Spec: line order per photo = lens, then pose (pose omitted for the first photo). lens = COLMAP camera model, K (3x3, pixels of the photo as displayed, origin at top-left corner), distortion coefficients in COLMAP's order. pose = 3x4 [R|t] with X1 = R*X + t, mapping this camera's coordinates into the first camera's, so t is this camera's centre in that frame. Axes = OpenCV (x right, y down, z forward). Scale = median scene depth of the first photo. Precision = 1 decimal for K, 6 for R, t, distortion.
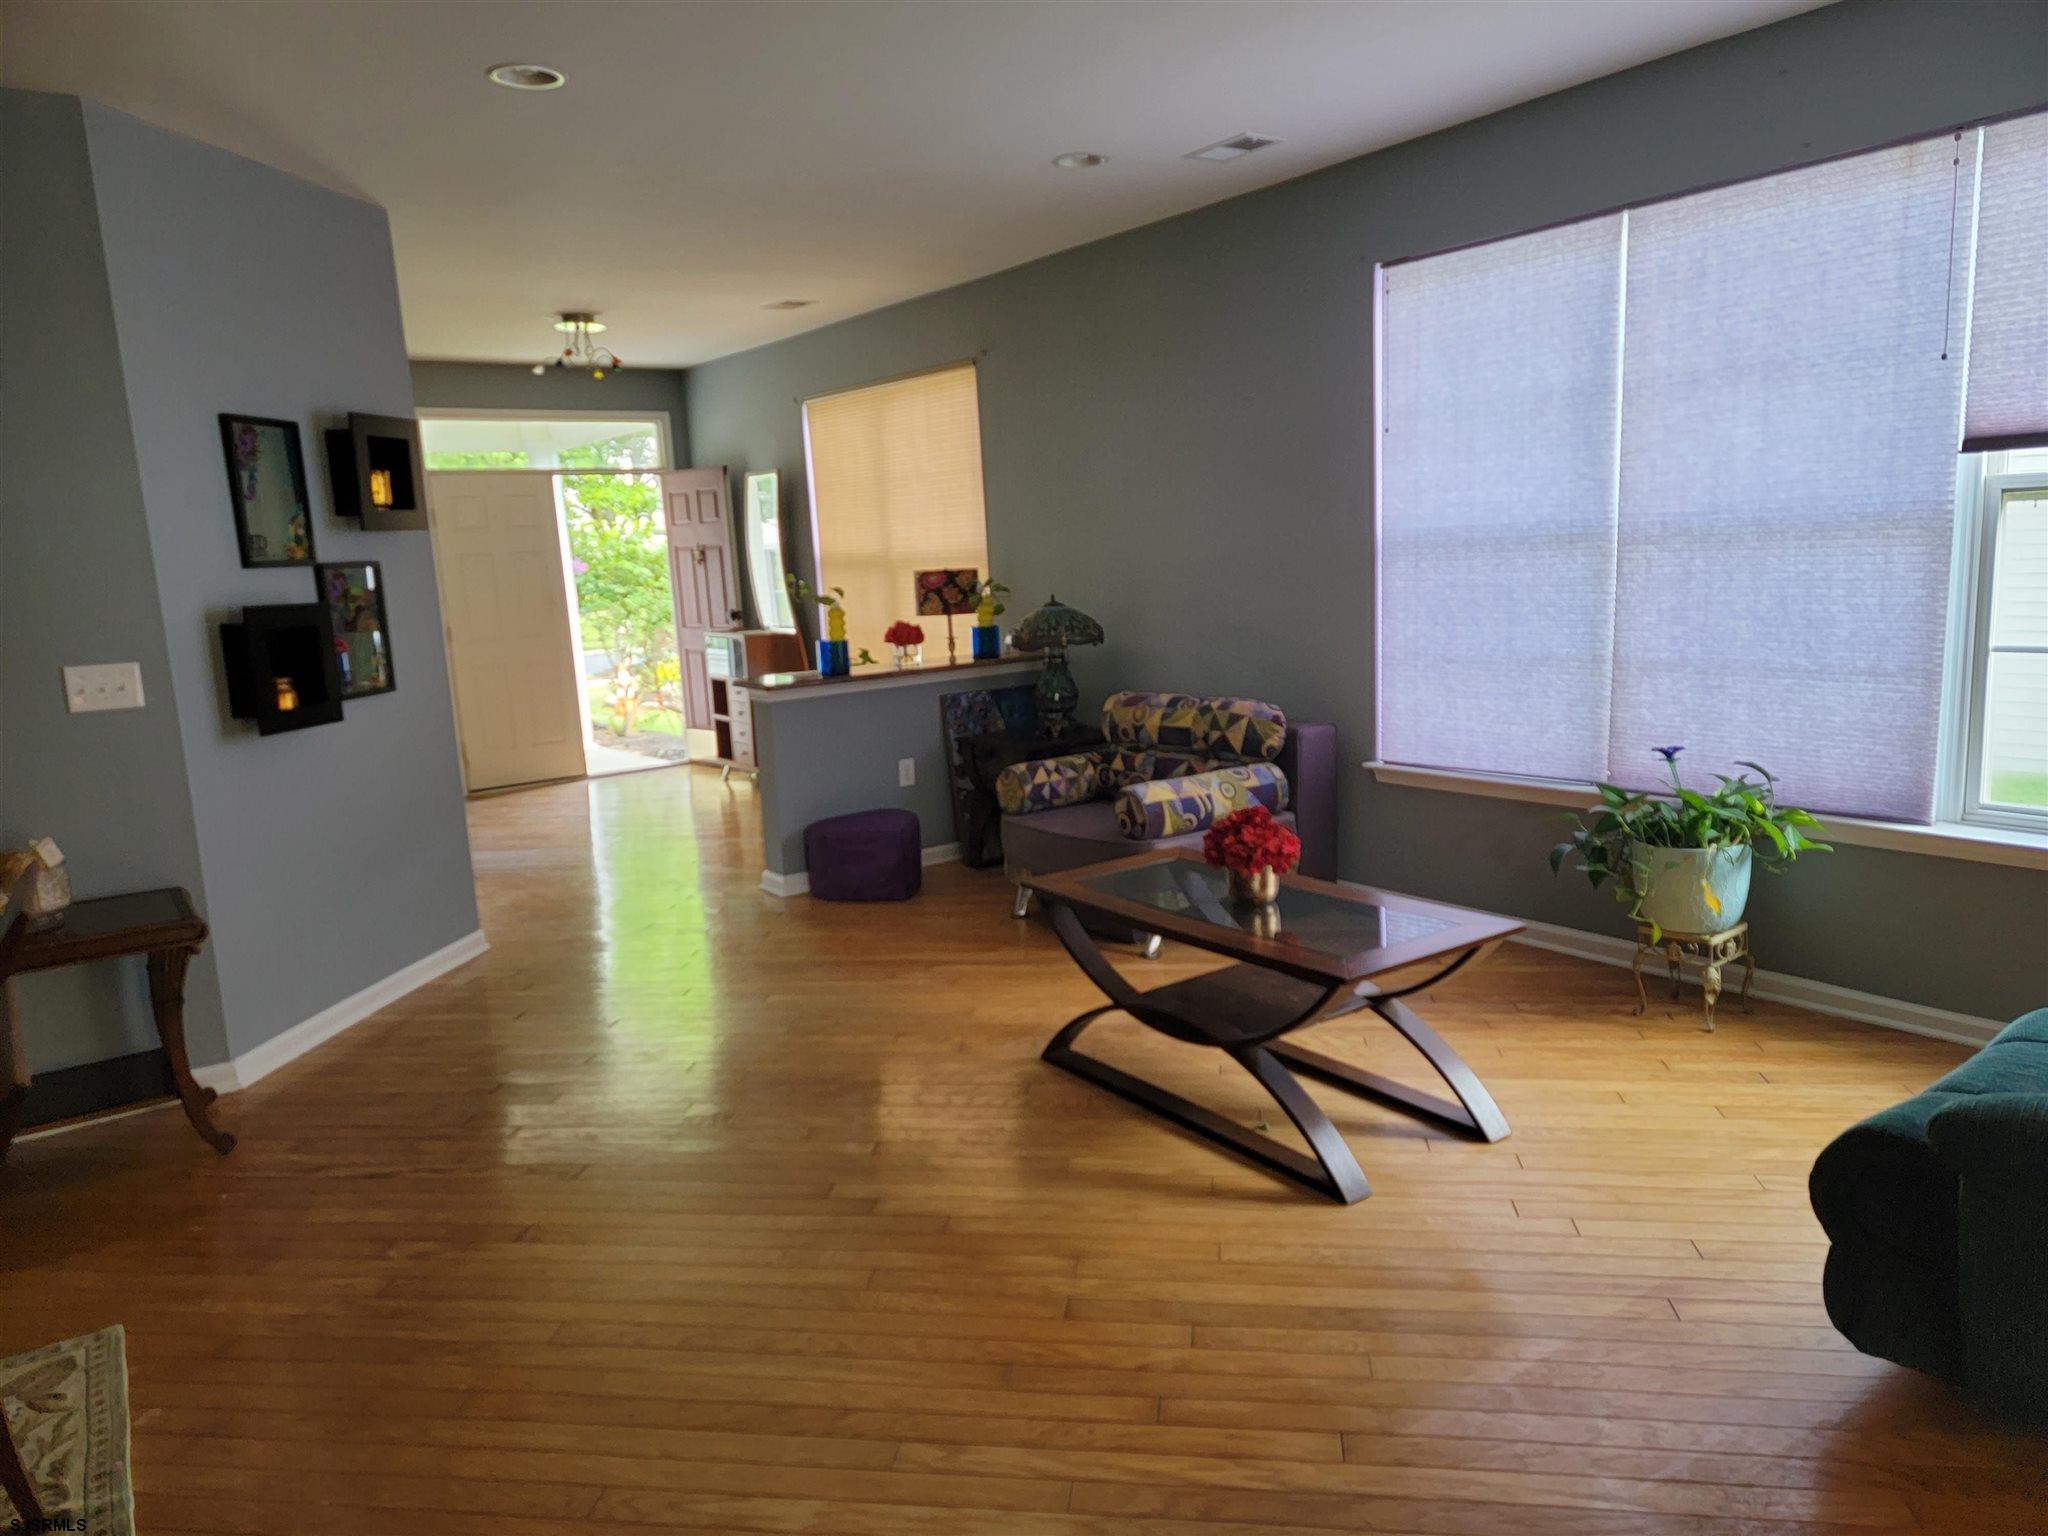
lens RADIAL K [[1427.3, 0, 1024.0], [0, 1427.3, 768.0], [0, 0, 1]] dist [0.110984, -0.000303]
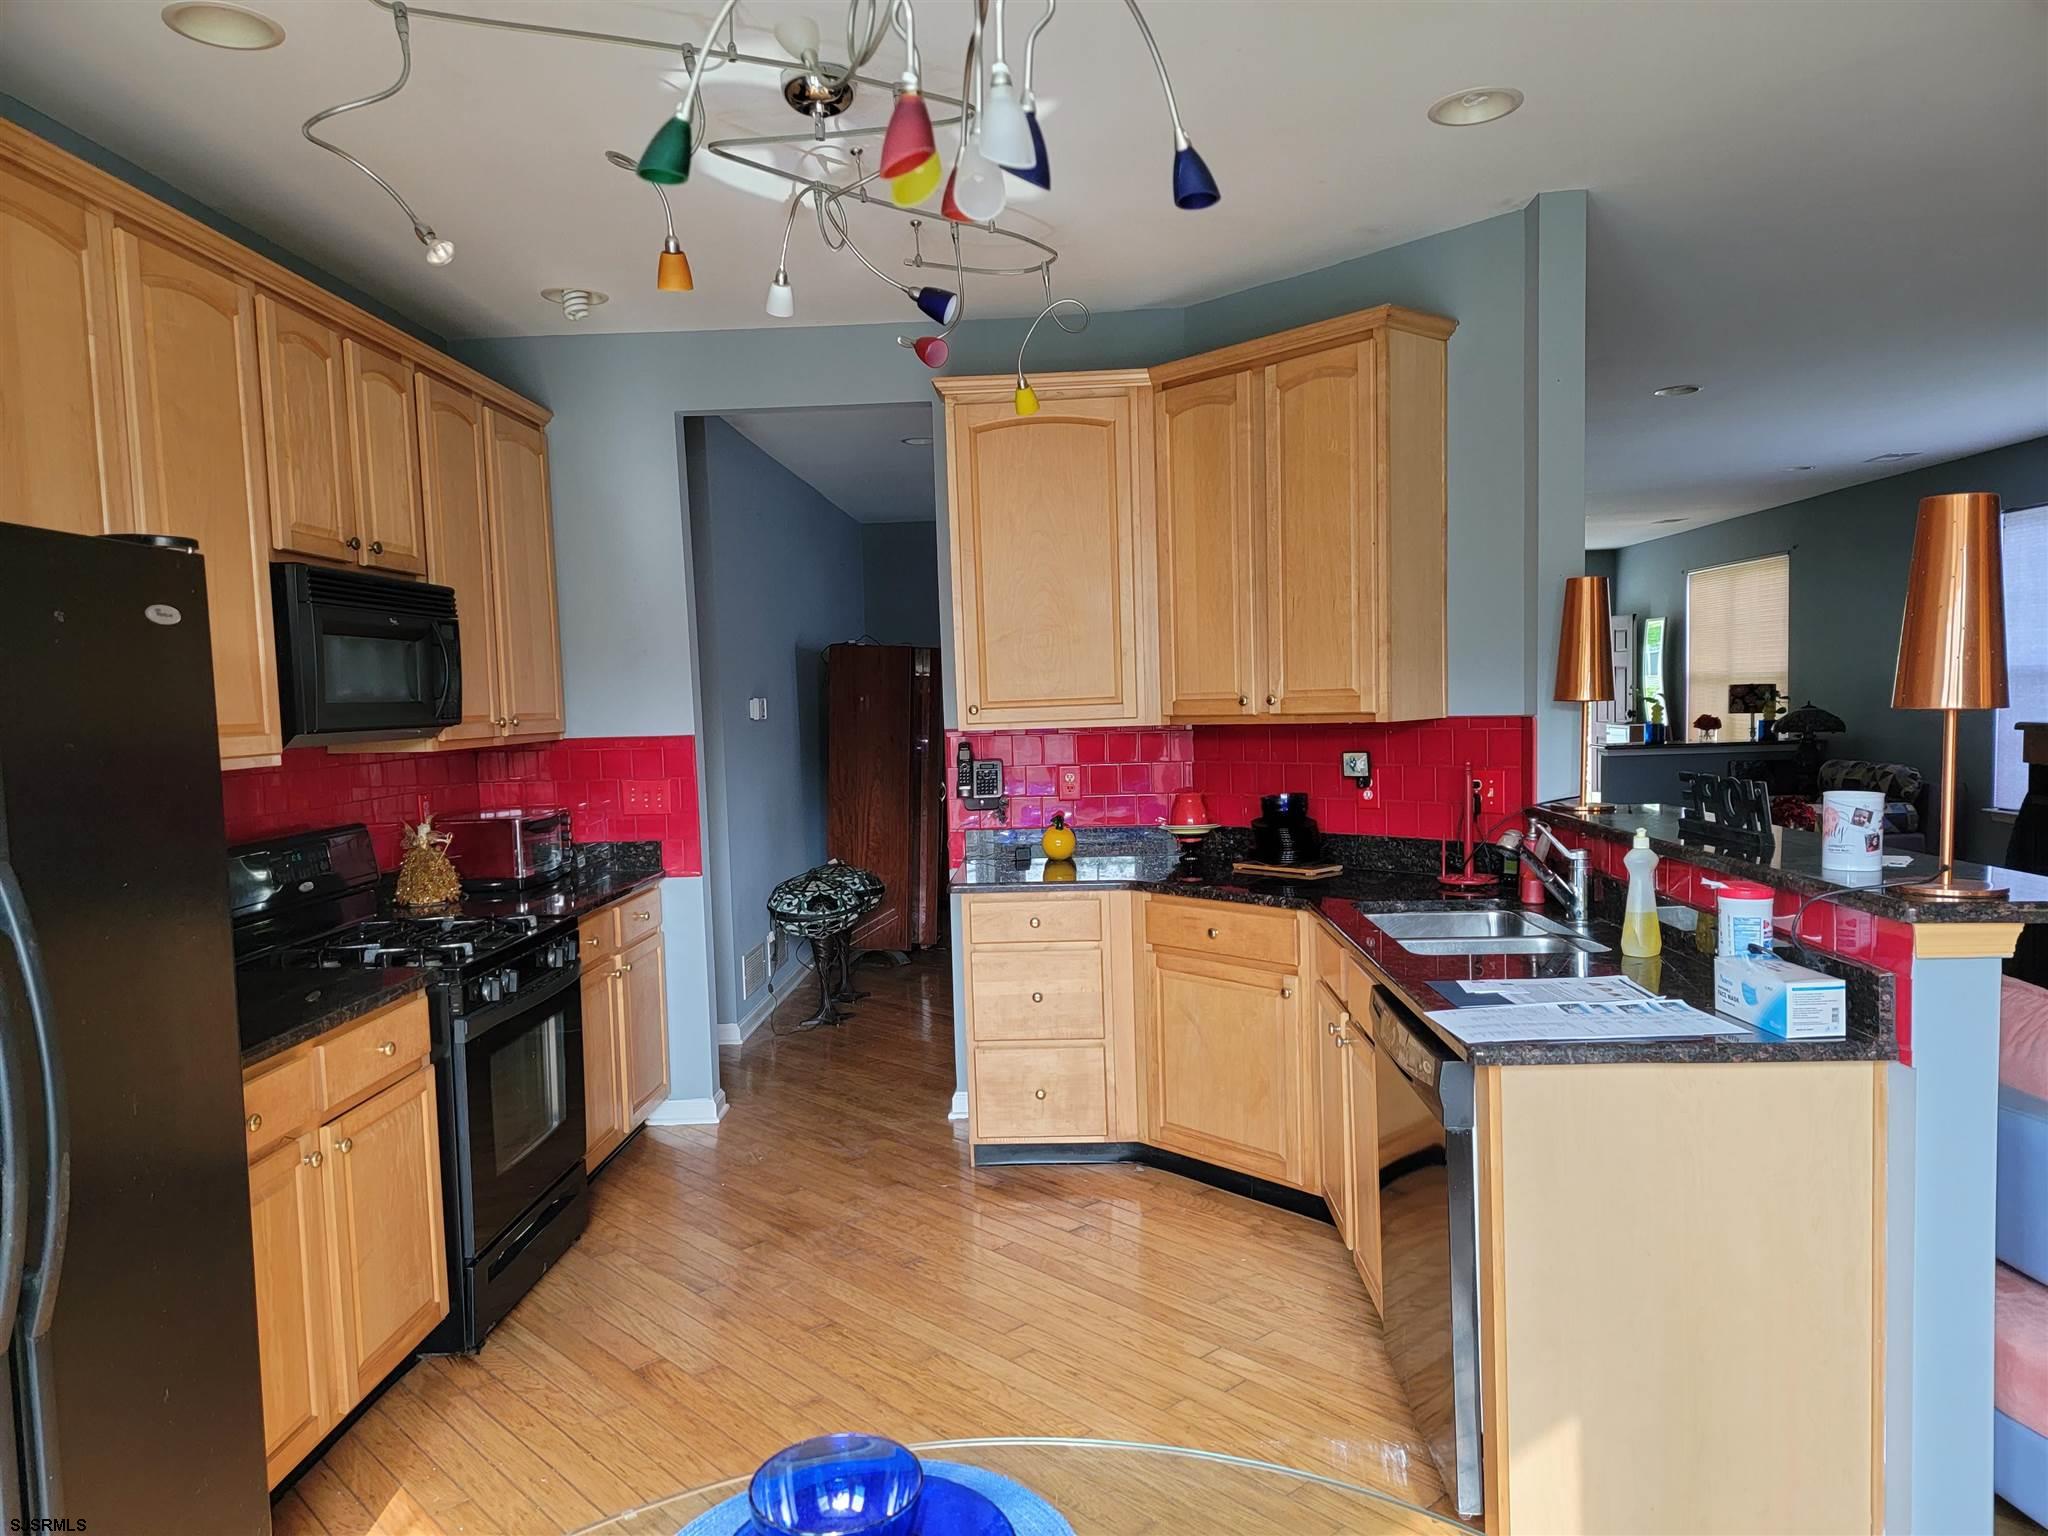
lens RADIAL K [[1440.6, 0, 1029.0], [0, 1440.6, 827.0], [0, 0, 1]] dist [0.044956, -0.000026]
pose [[0.789446, 0.085196, -0.607878, 0.320070], [-0.107940, 0.994157, -0.000846, 0.108947], [0.604254, 0.066282, 0.794030, -0.772660]]
